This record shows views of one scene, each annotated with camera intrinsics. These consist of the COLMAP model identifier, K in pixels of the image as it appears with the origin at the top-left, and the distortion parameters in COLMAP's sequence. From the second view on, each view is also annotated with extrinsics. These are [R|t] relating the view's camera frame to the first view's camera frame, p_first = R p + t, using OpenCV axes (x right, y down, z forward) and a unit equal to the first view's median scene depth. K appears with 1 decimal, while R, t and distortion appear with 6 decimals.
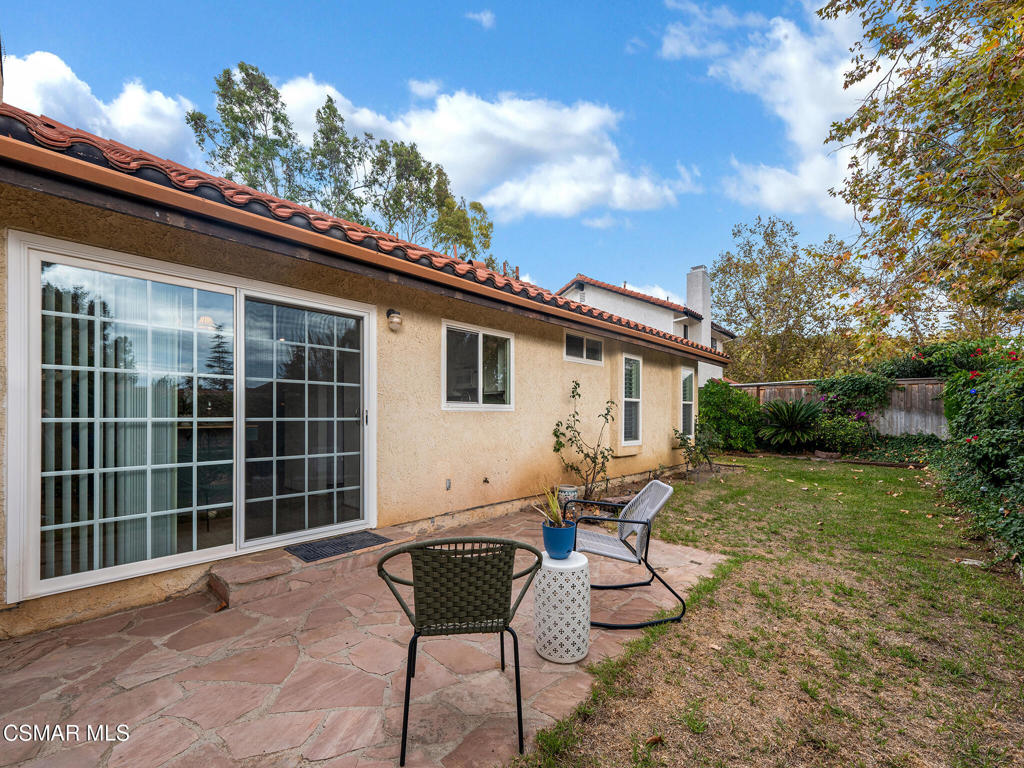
lens RADIAL K [[427.7, 0, 510.8], [0, 427.7, 408.8], [0, 0, 1]] dist [0.001073, -0.000537]
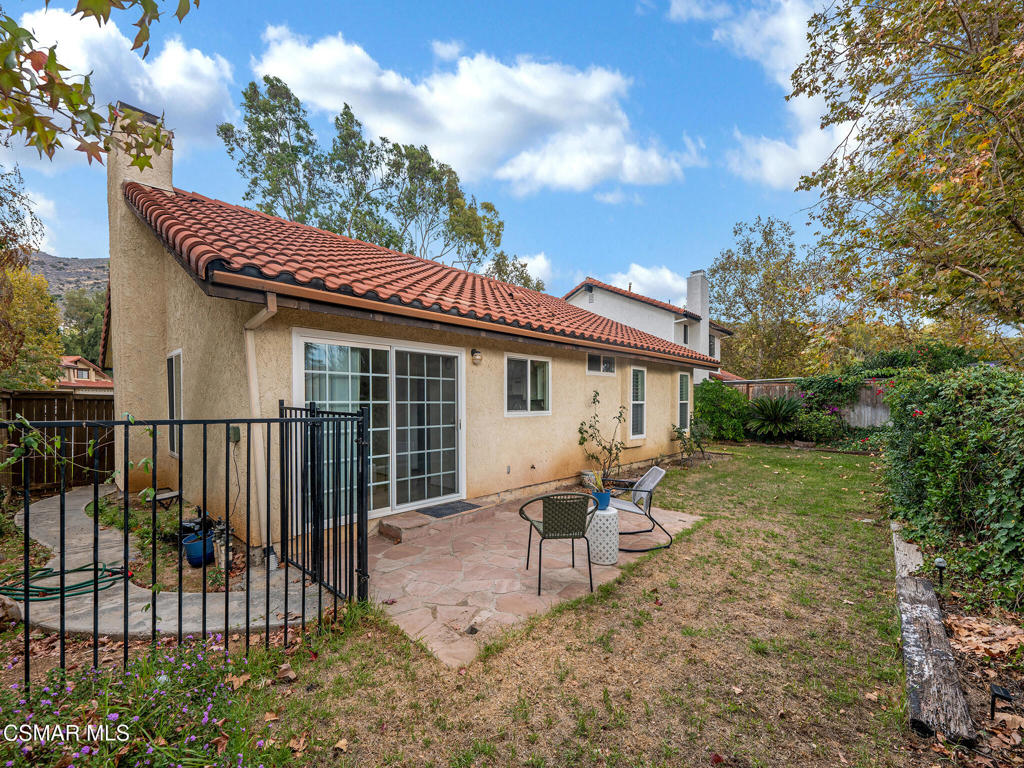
lens RADIAL K [[429.2, 0, 513.9], [0, 429.2, 402.1], [0, 0, 1]] dist [0.000334, 0.000179]
pose [[0.999996, -0.002704, 0.000831, -0.062506], [0.002690, 0.999864, 0.016297, -0.032950], [-0.000875, -0.016294, 0.999867, -0.196055]]
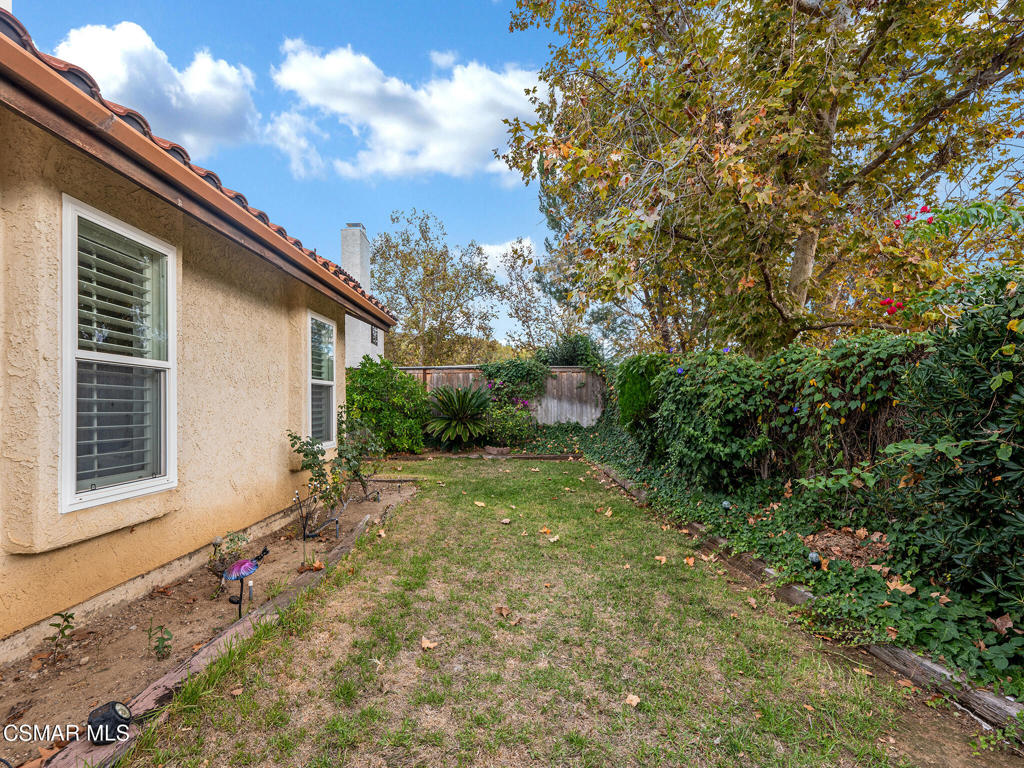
lens RADIAL K [[427.7, 0, 510.8], [0, 427.7, 408.8], [0, 0, 1]] dist [0.001073, -0.000537]
pose [[0.732582, -0.016042, 0.680490, 0.203770], [0.002434, 0.999778, 0.020948, 0.007625], [-0.680675, -0.013690, 0.732458, 0.410521]]
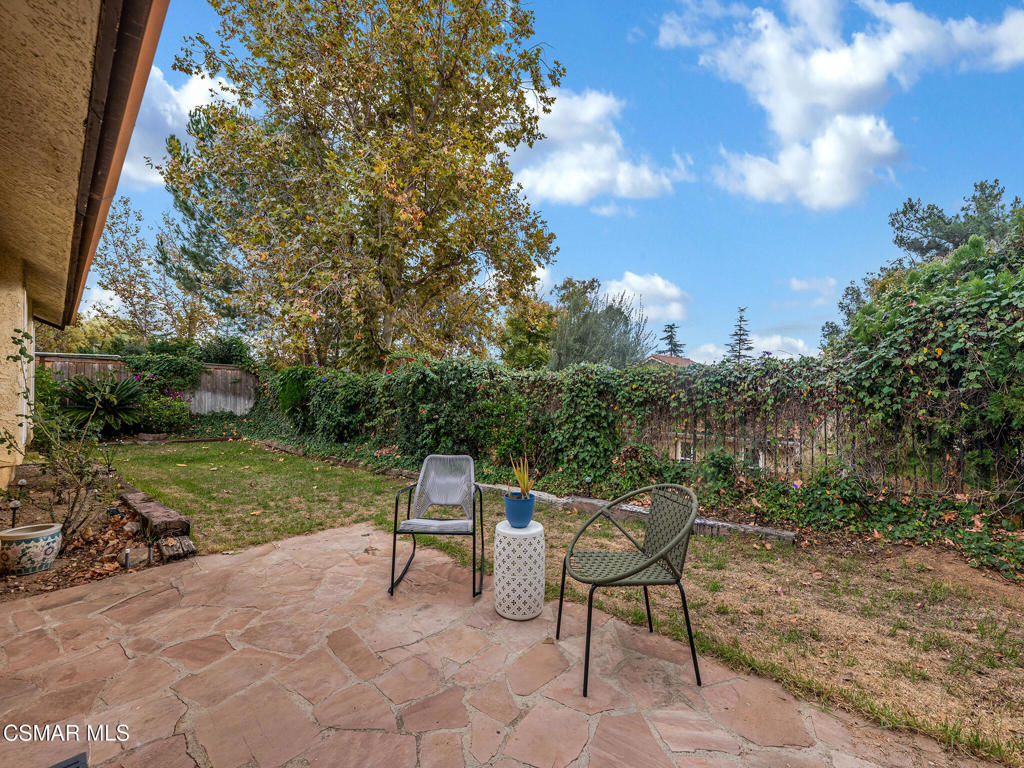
lens RADIAL K [[419.3, 0, 508.3], [0, 419.3, 392.2], [0, 0, 1]] dist [-0.000238, -0.000157]
pose [[0.004617, 0.010307, 0.999936, -0.226133], [-0.019035, 0.999767, -0.010217, 0.002707], [-0.999808, -0.018986, 0.004812, 0.233990]]
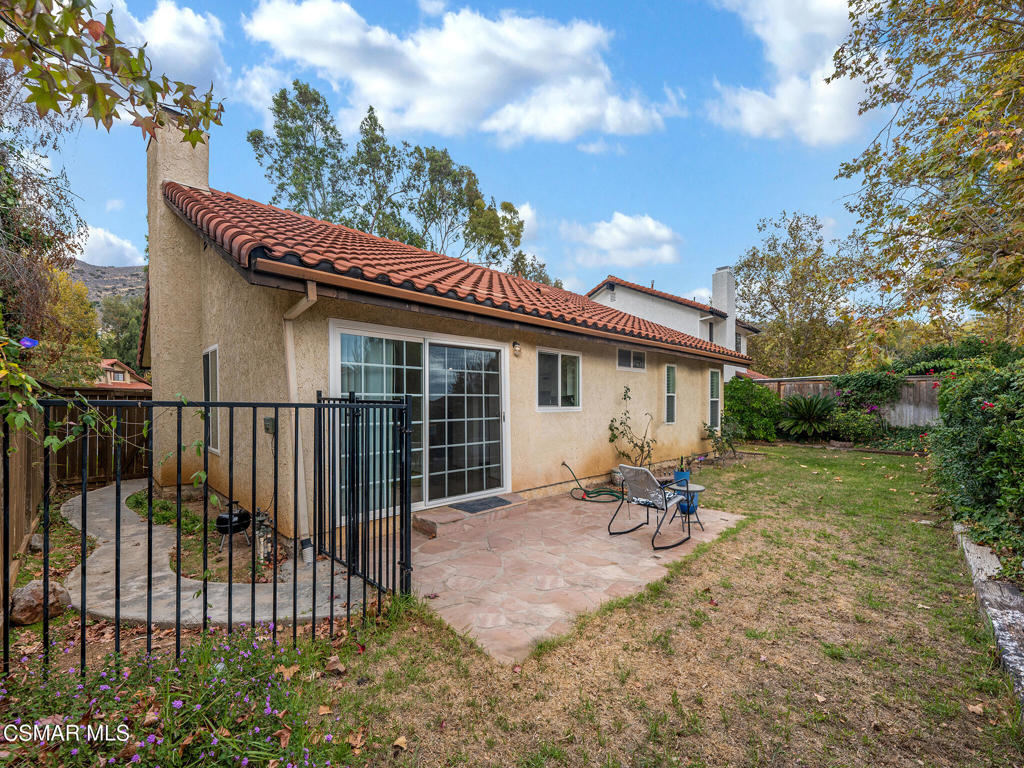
lens RADIAL K [[428.3, 0, 510.6], [0, 428.3, 402.4], [0, 0, 1]] dist [0.001467, -0.000525]
pose [[0.998977, -0.003272, -0.045104, -0.085477], [0.003836, 0.999915, 0.012430, -0.022152], [0.045059, -0.012590, 0.998905, -0.183078]]
